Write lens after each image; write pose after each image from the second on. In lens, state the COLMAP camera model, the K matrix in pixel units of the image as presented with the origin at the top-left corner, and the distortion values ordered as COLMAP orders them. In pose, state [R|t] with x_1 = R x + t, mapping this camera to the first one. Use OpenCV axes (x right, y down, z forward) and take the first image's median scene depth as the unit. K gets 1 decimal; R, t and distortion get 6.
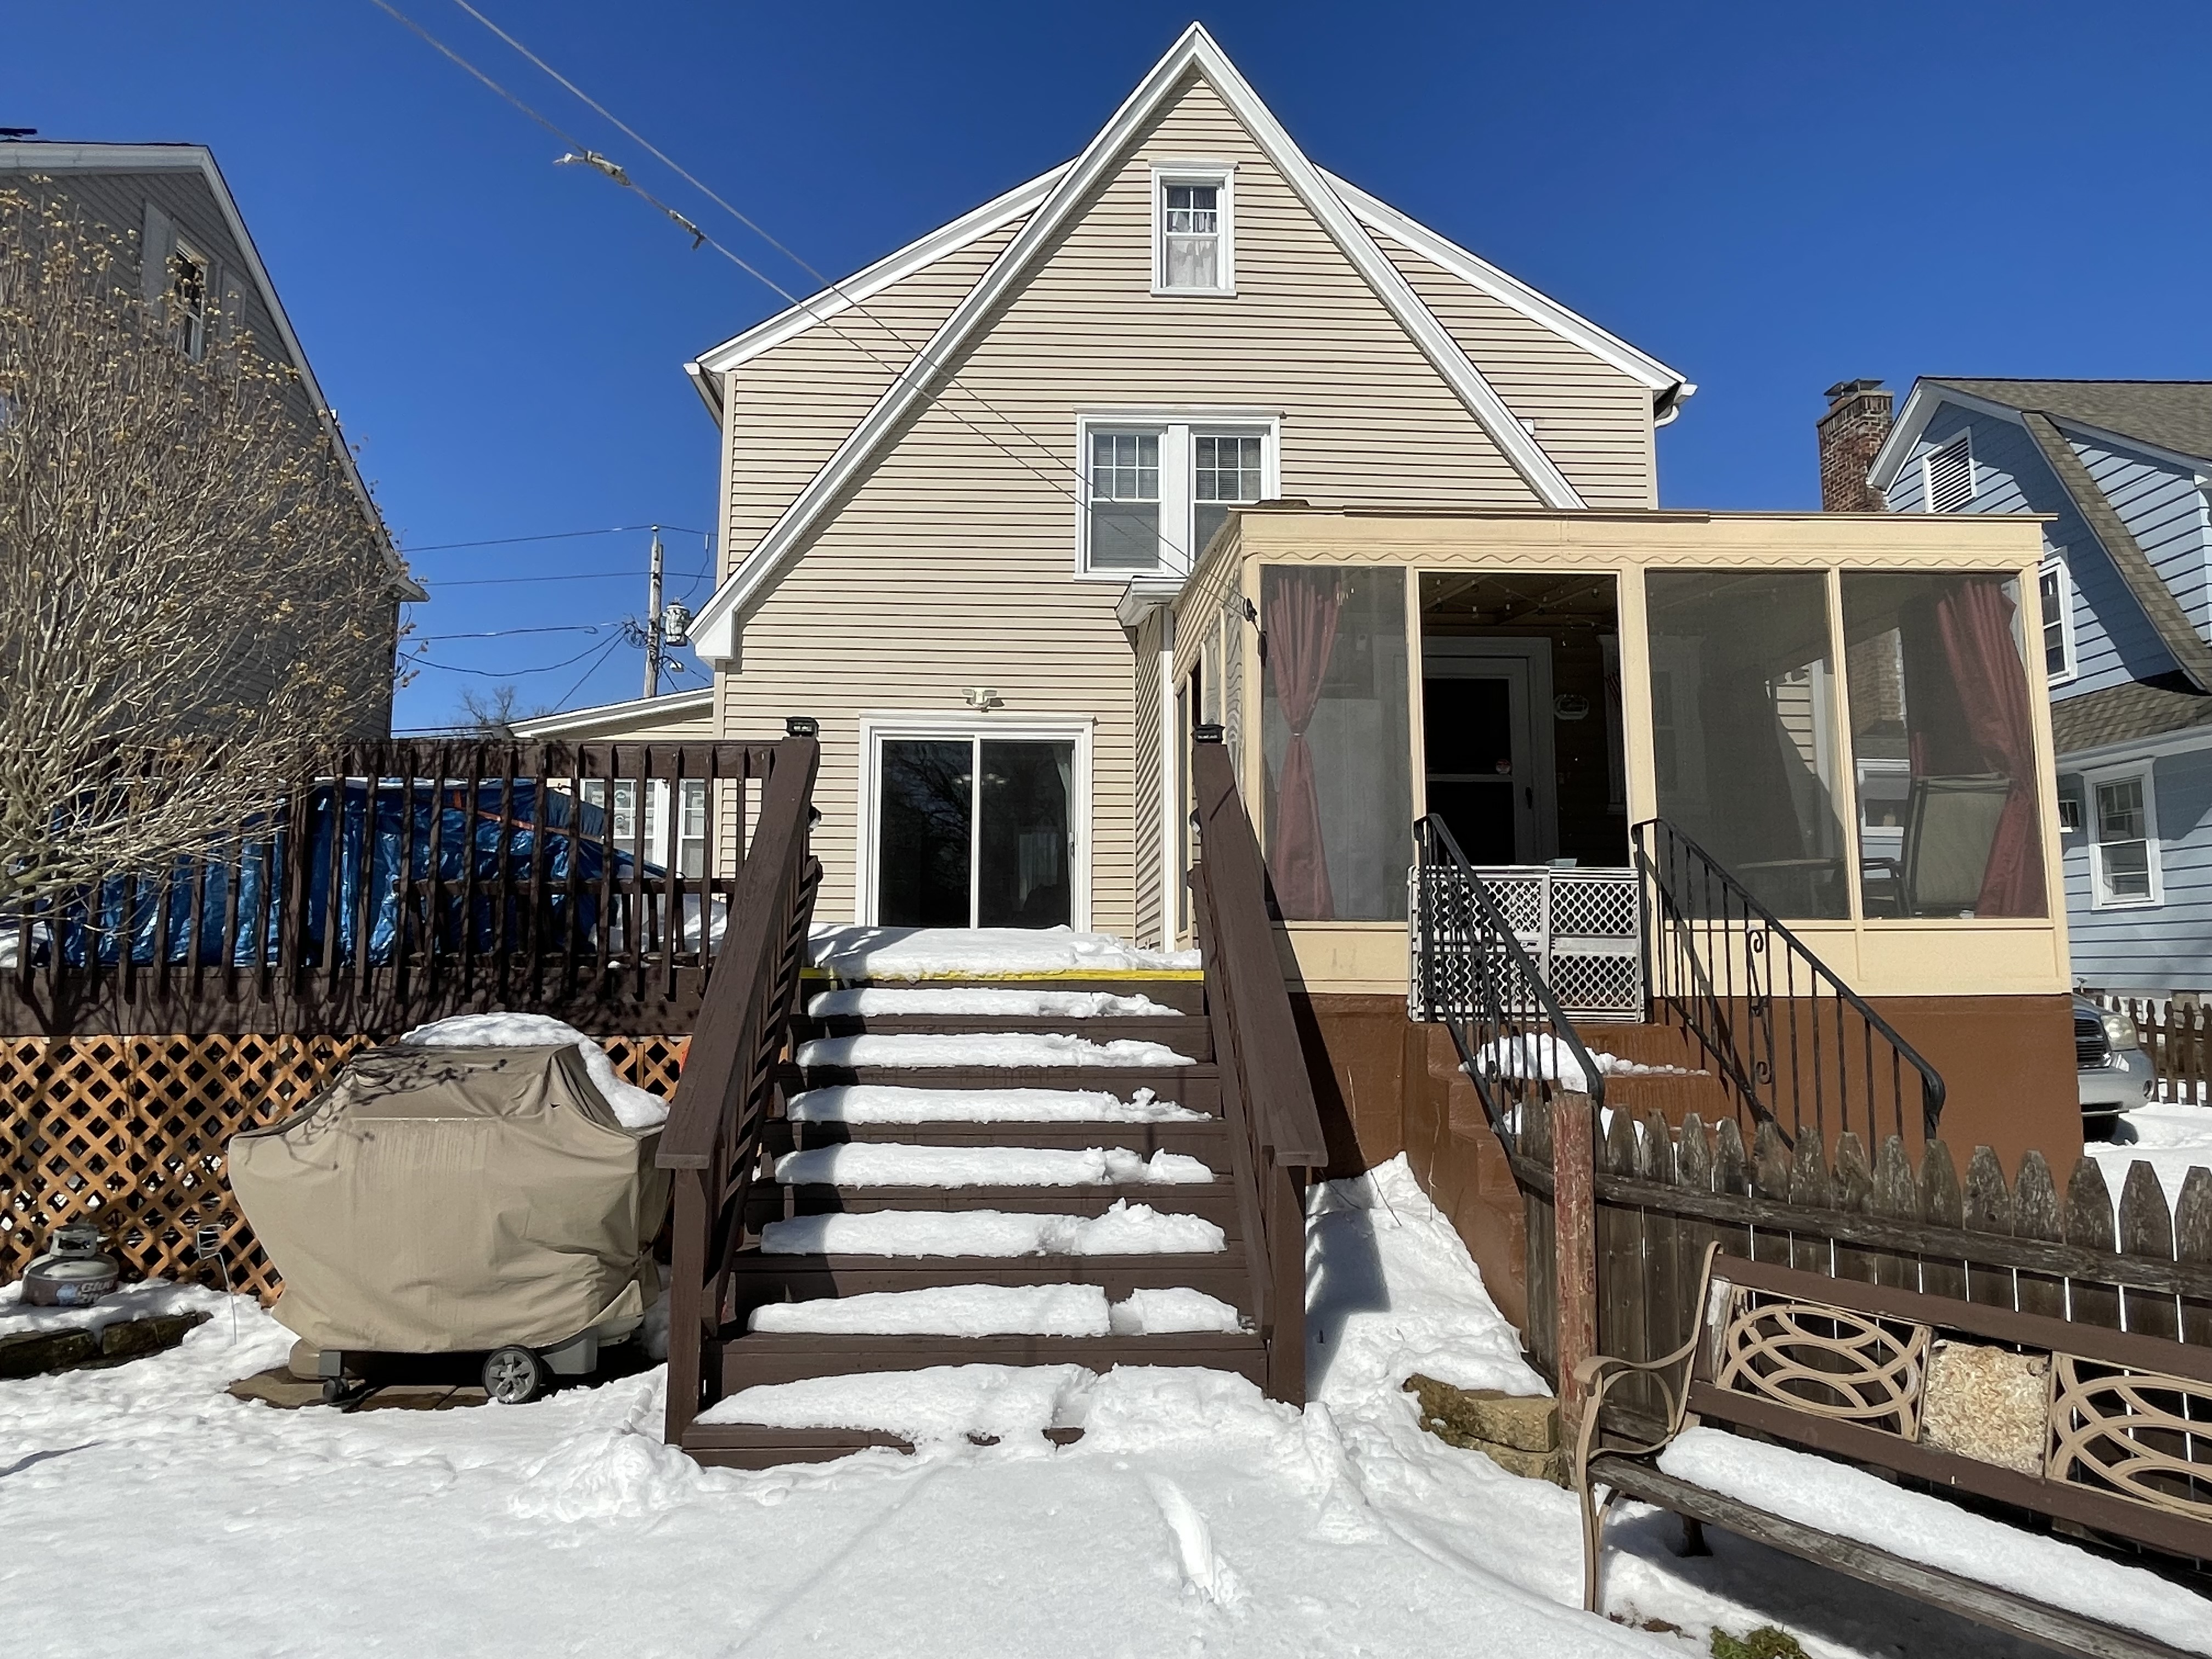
lens RADIAL K [[1357.8, 0, 1100.3], [0, 1357.8, 839.3], [0, 0, 1]] dist [0.000426, -0.000373]
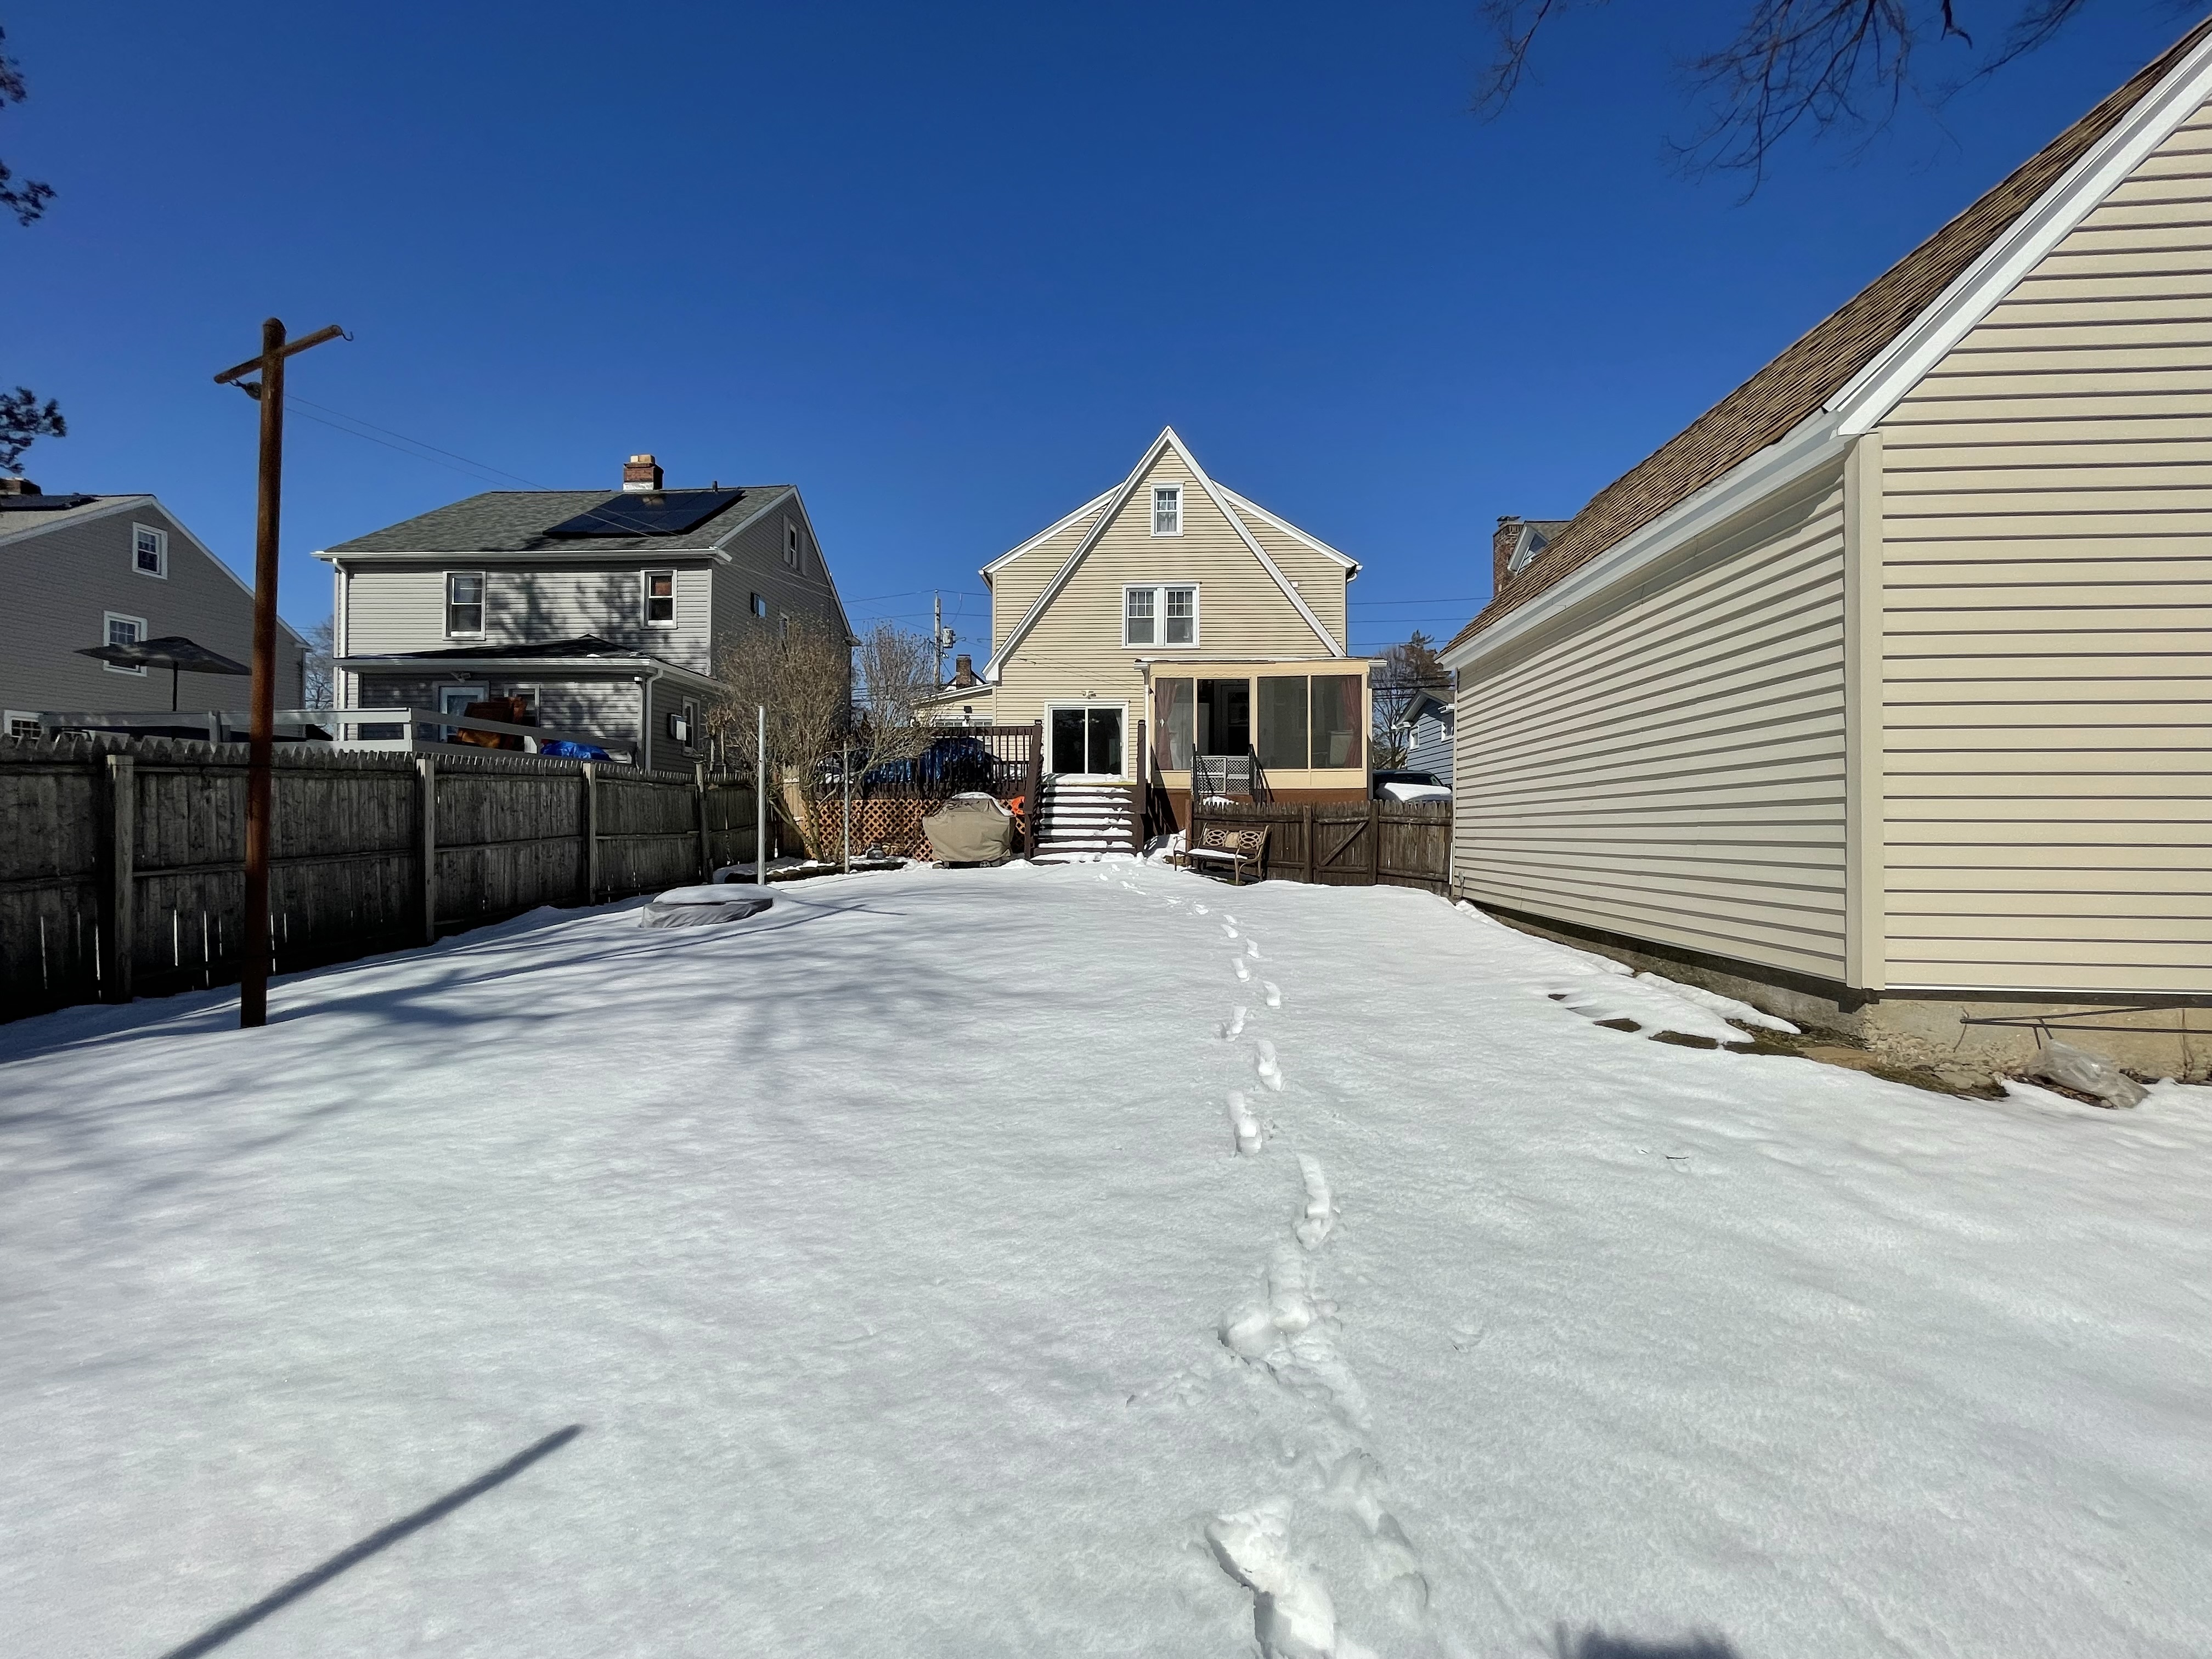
lens RADIAL K [[900.1, 0, 1097.4], [0, 900.1, 824.0], [0, 0, 1]] dist [-0.001848, 0.001931]
pose [[0.995588, -0.001192, -0.093829, 0.198153], [0.010814, 0.994715, 0.102102, -0.053293], [0.093211, -0.102666, 0.990339, -1.616066]]
